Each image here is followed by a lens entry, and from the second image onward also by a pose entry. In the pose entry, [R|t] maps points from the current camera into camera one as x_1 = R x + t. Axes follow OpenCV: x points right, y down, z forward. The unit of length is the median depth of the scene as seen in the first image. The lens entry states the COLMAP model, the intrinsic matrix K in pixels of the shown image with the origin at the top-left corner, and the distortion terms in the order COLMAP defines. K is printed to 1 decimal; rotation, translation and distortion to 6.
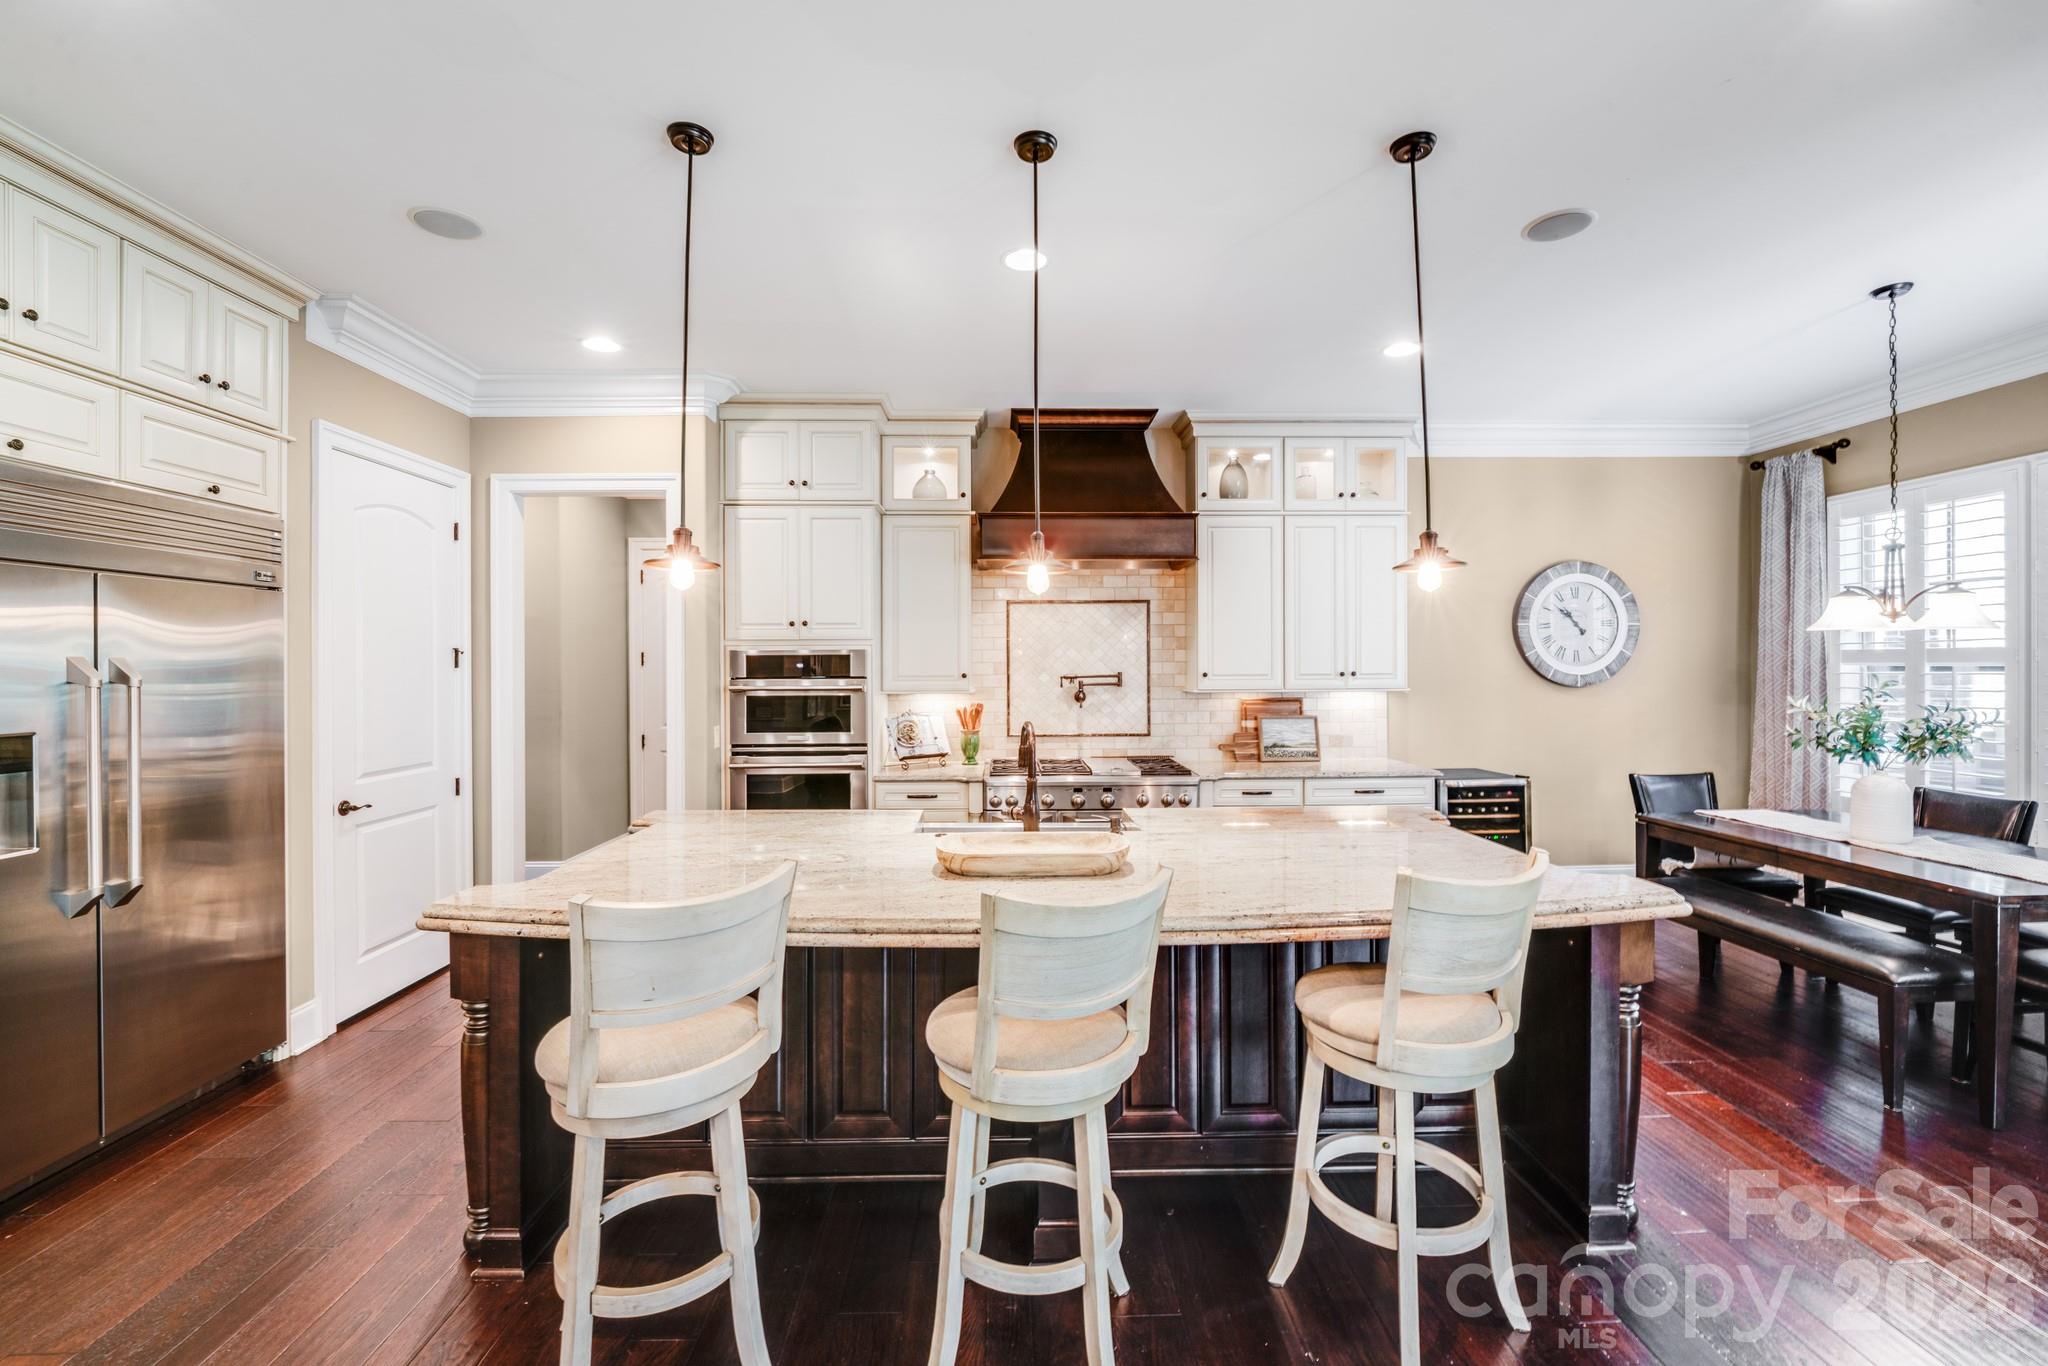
lens RADIAL K [[847.6, 0, 1025.5], [0, 847.6, 665.0], [0, 0, 1]] dist [-0.000262, -0.000350]
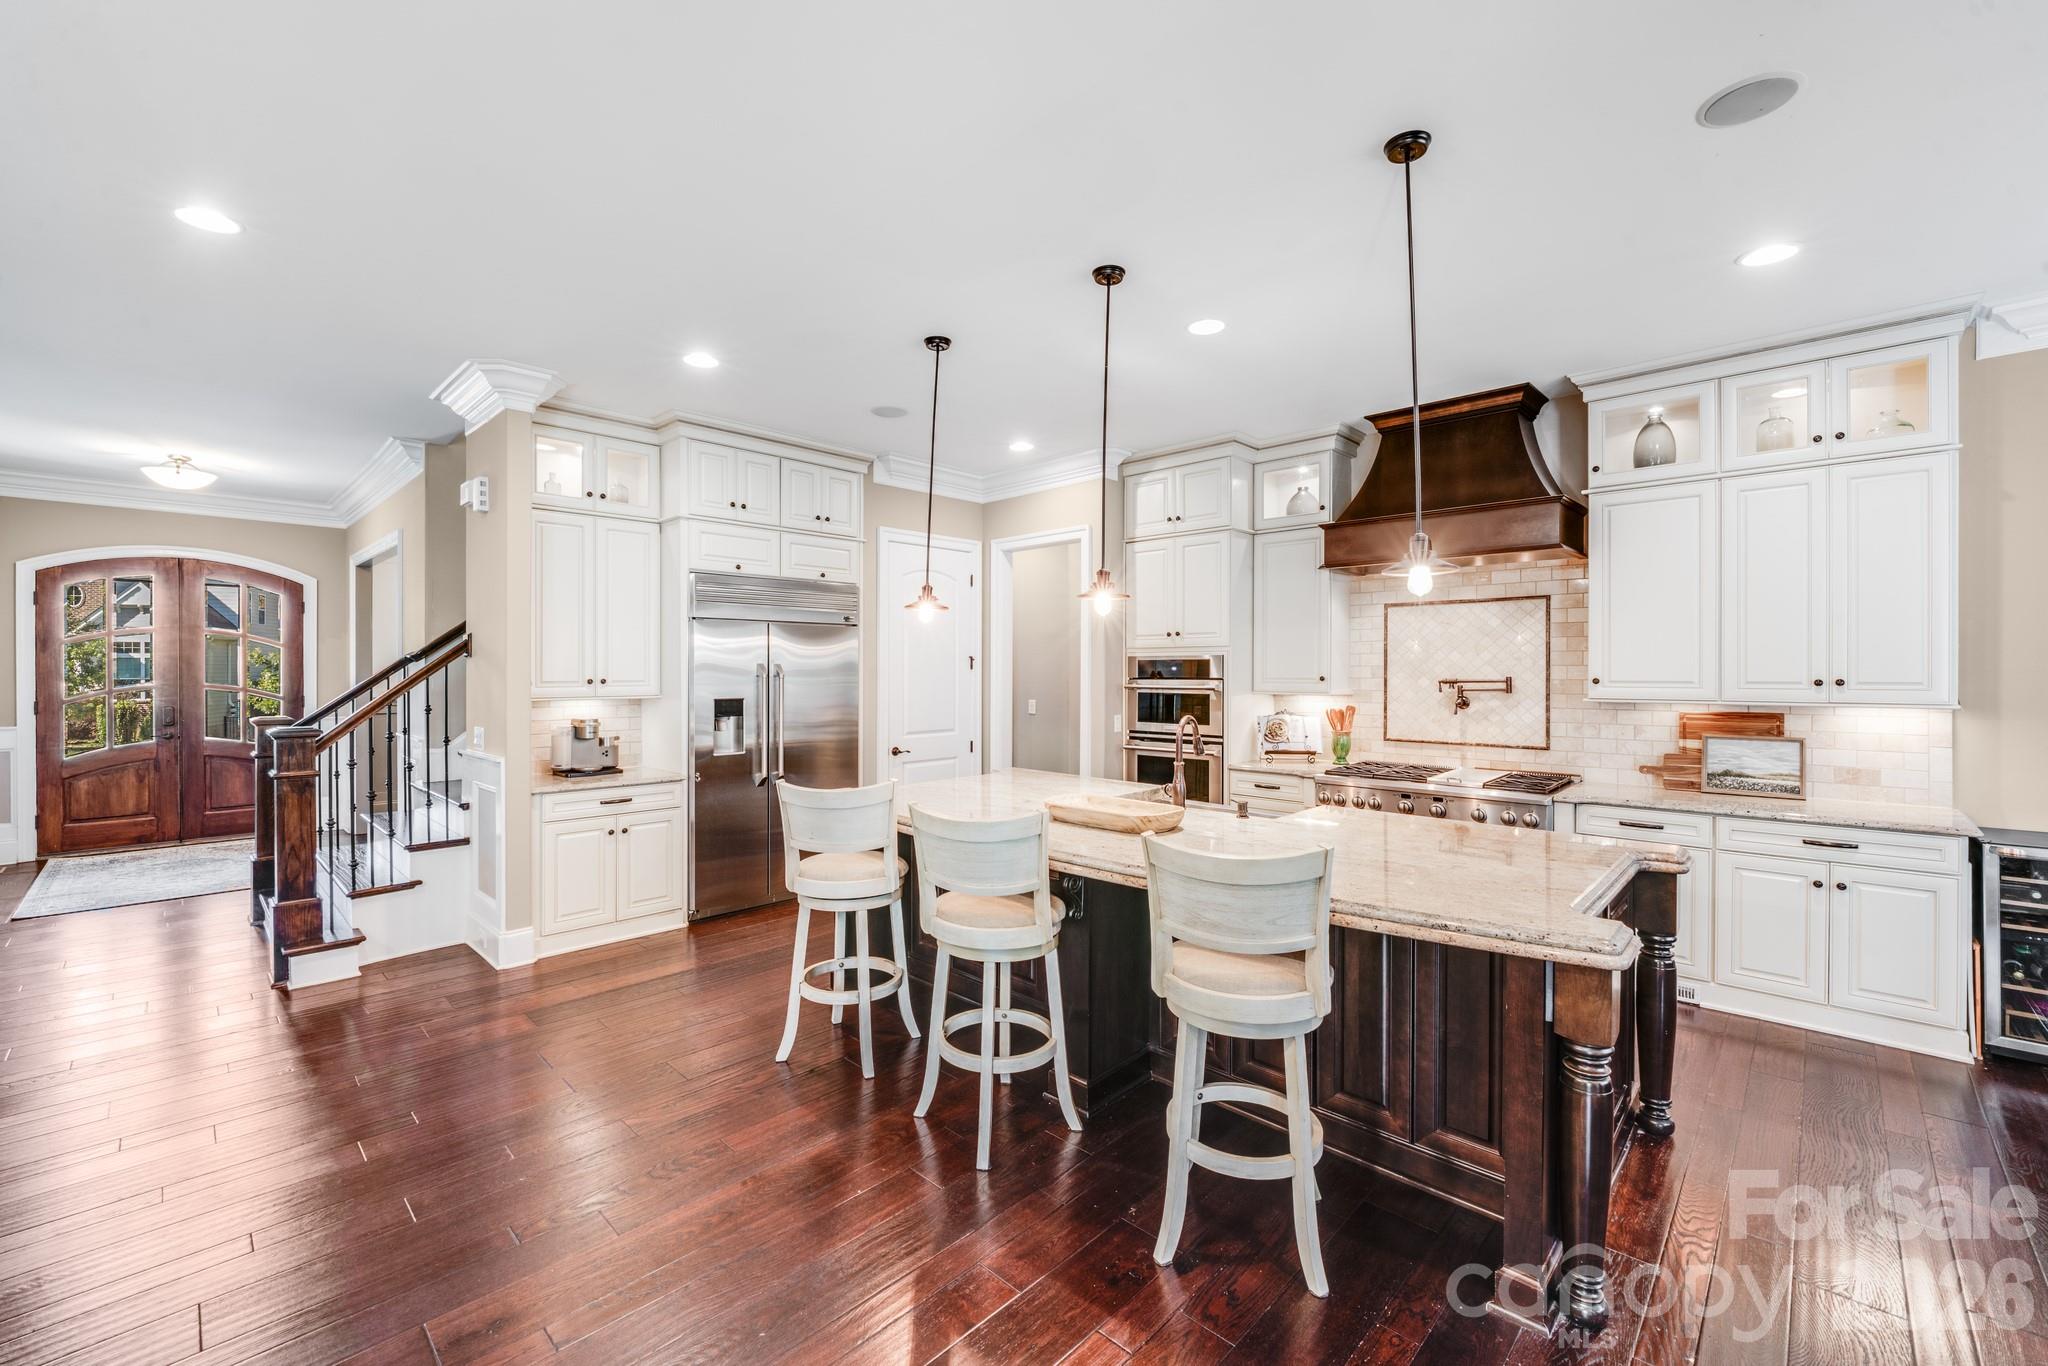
lens RADIAL K [[840.3, 0, 1019.6], [0, 840.3, 674.4], [0, 0, 1]] dist [-0.004868, -0.003475]
pose [[0.698228, 0.008061, -0.715830, 0.412512], [-0.002765, 0.999960, 0.008564, -0.000697], [0.715870, -0.004000, 0.698222, -0.001016]]
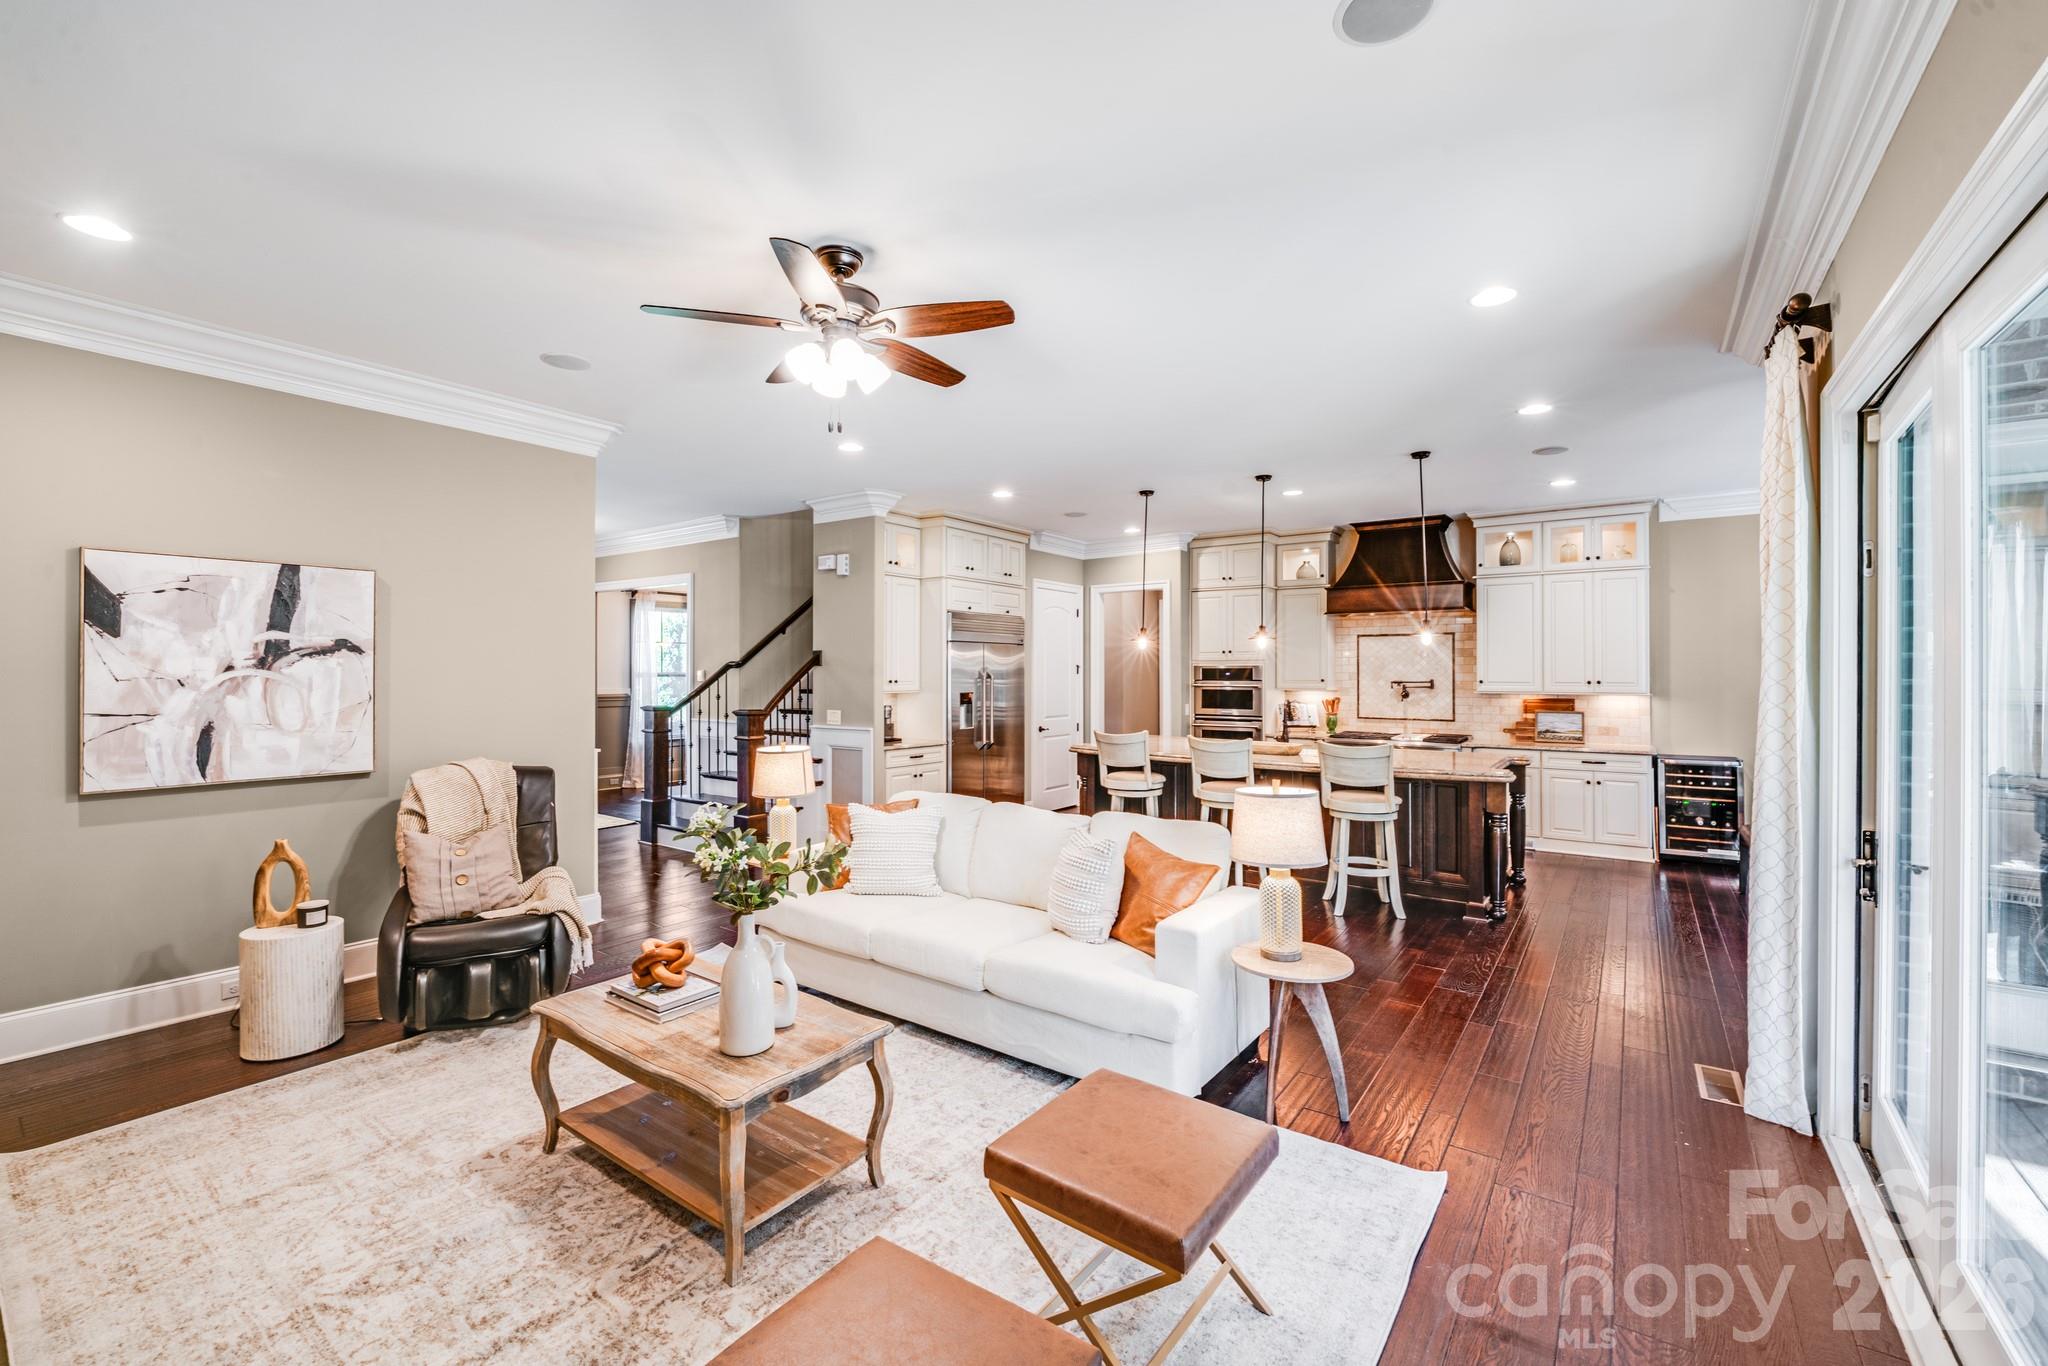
lens RADIAL K [[840.3, 0, 1022.3], [0, 840.3, 663.6], [0, 0, 1]] dist [-0.004868, -0.003475]
pose [[0.790008, -0.000664, -0.613096, 0.491307], [-0.005683, 0.999949, -0.008406, -0.003626], [0.613070, 0.010125, 0.789964, -0.722606]]
